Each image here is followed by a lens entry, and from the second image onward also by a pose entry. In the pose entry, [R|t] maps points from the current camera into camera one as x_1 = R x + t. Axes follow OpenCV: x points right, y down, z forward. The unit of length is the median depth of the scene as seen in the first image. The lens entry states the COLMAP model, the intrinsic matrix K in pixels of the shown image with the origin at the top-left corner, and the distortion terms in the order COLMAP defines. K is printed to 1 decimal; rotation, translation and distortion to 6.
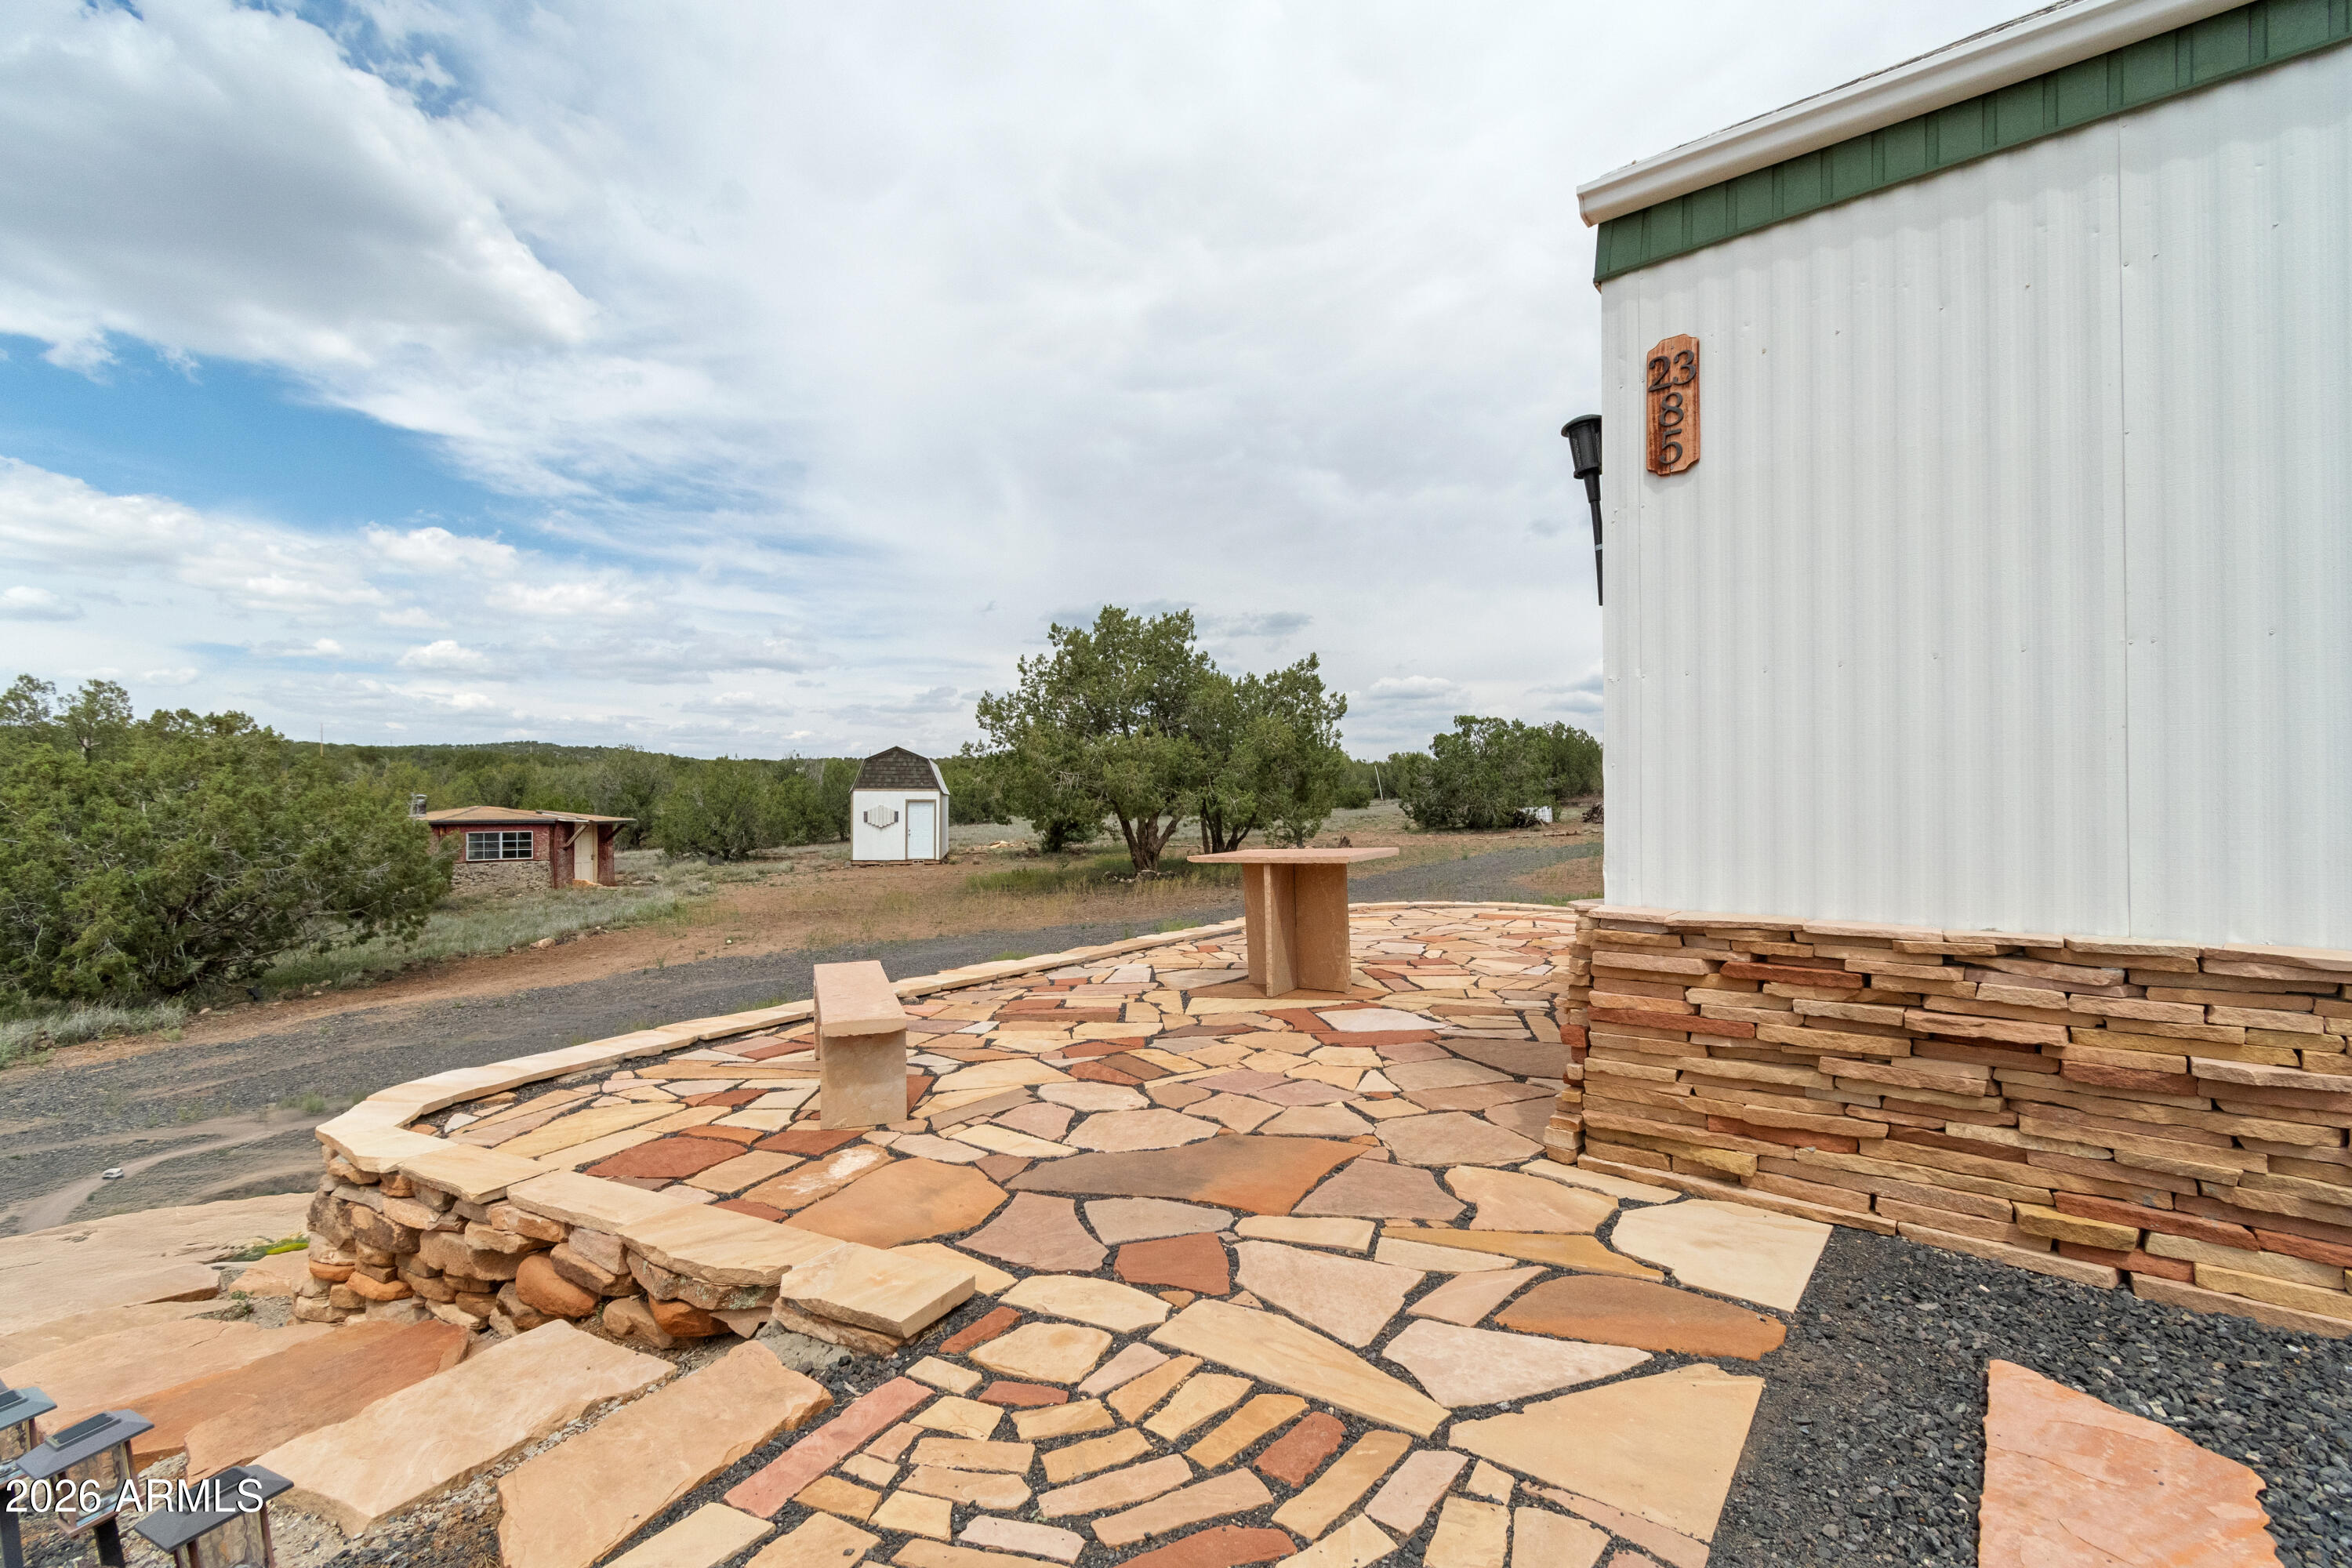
lens RADIAL K [[1055.8, 0, 1185.4], [0, 1055.8, 779.3], [0, 0, 1]] dist [0.004852, -0.001321]
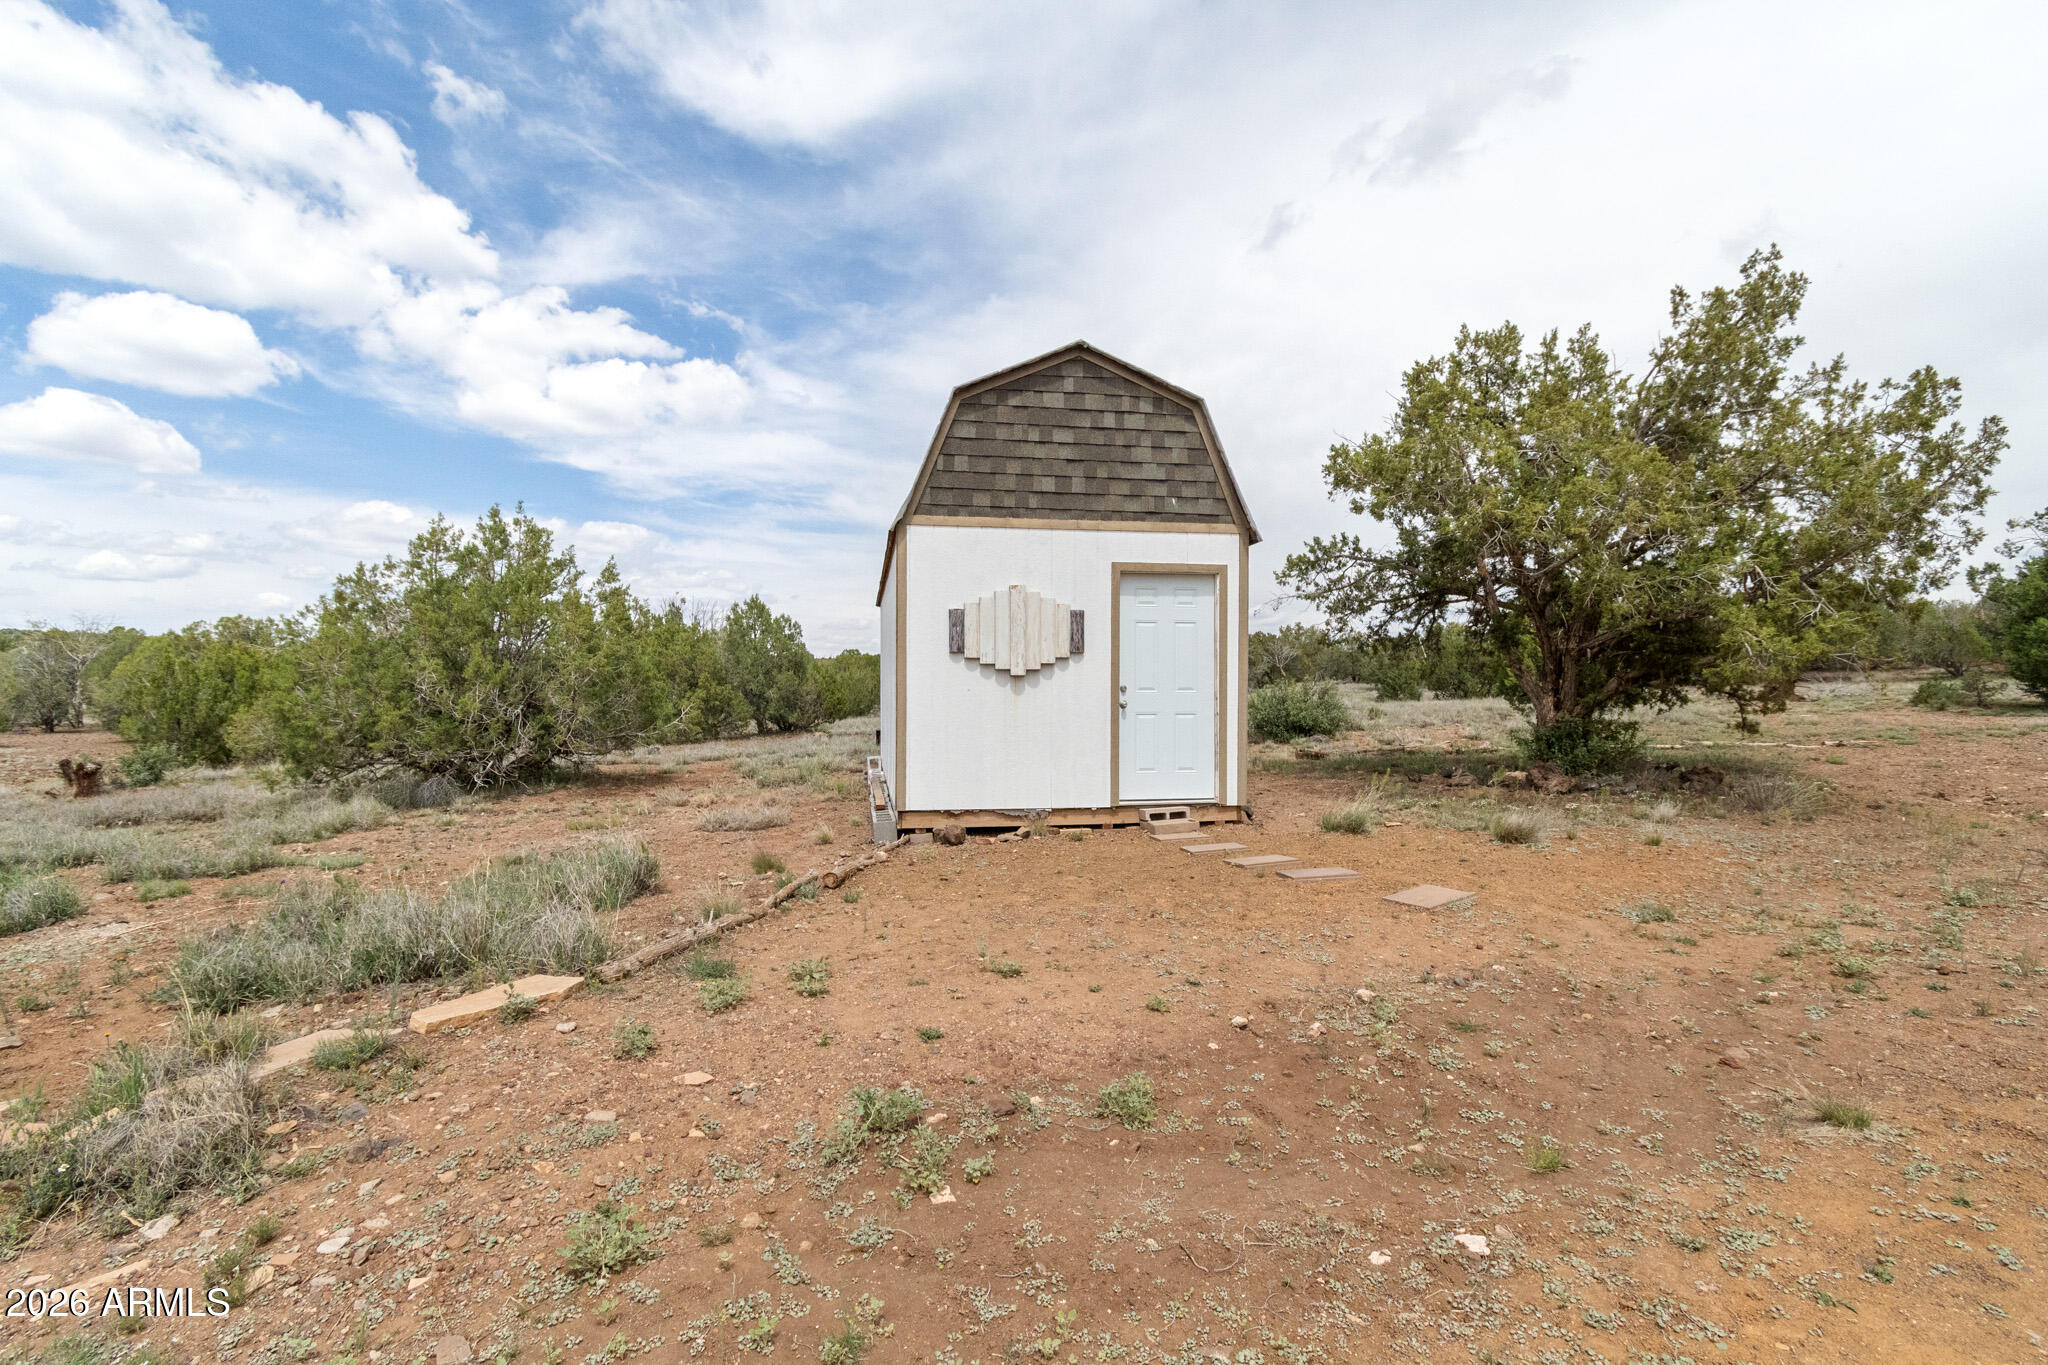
lens RADIAL K [[912.1, 0, 1021.3], [0, 912.1, 683.7], [0, 0, 1]] dist [0.001516, -0.001277]
pose [[0.999988, -0.004104, 0.002537, -0.289284], [0.004095, 0.999986, 0.003280, 0.046999], [-0.002551, -0.003269, 0.999991, 0.790542]]
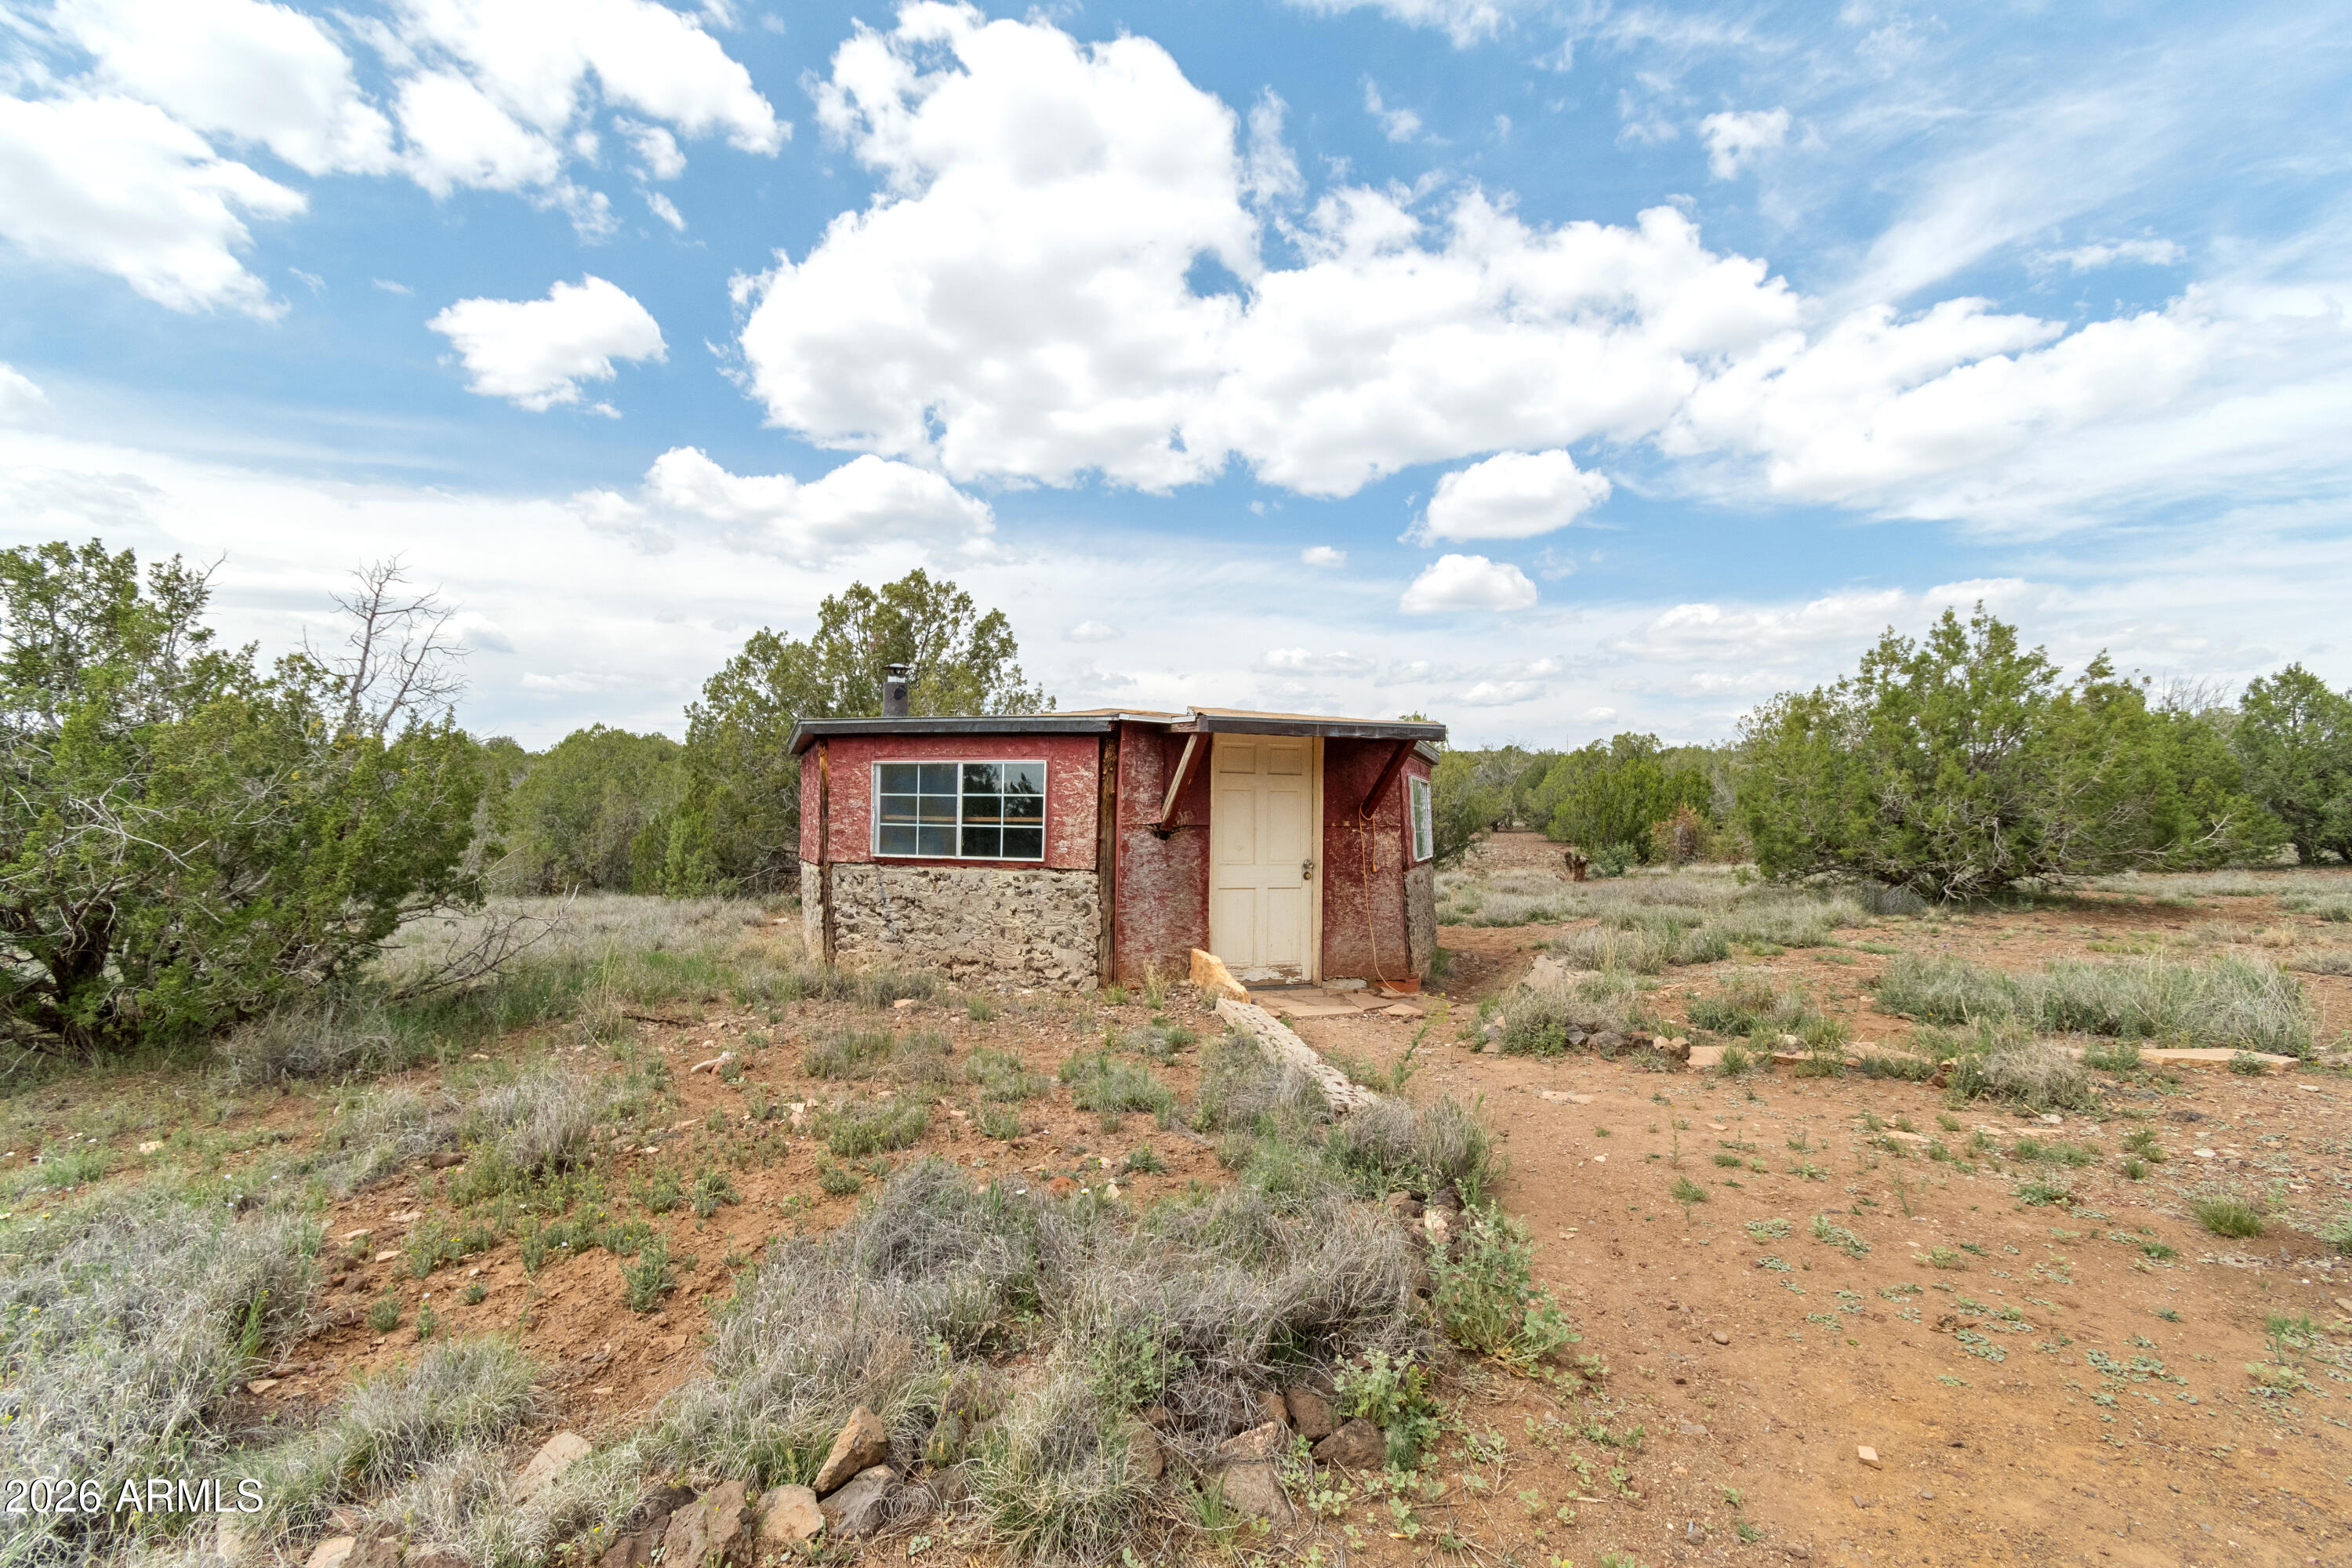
lens RADIAL K [[1047.5, 0, 1141.0], [0, 1047.5, 763.5], [0, 0, 1]] dist [0.001516, -0.001277]
pose [[0.468858, -0.031833, -0.882700, -0.289171], [0.008972, 0.999470, -0.031279, 0.045530], [0.883228, 0.006746, 0.468895, 0.695743]]
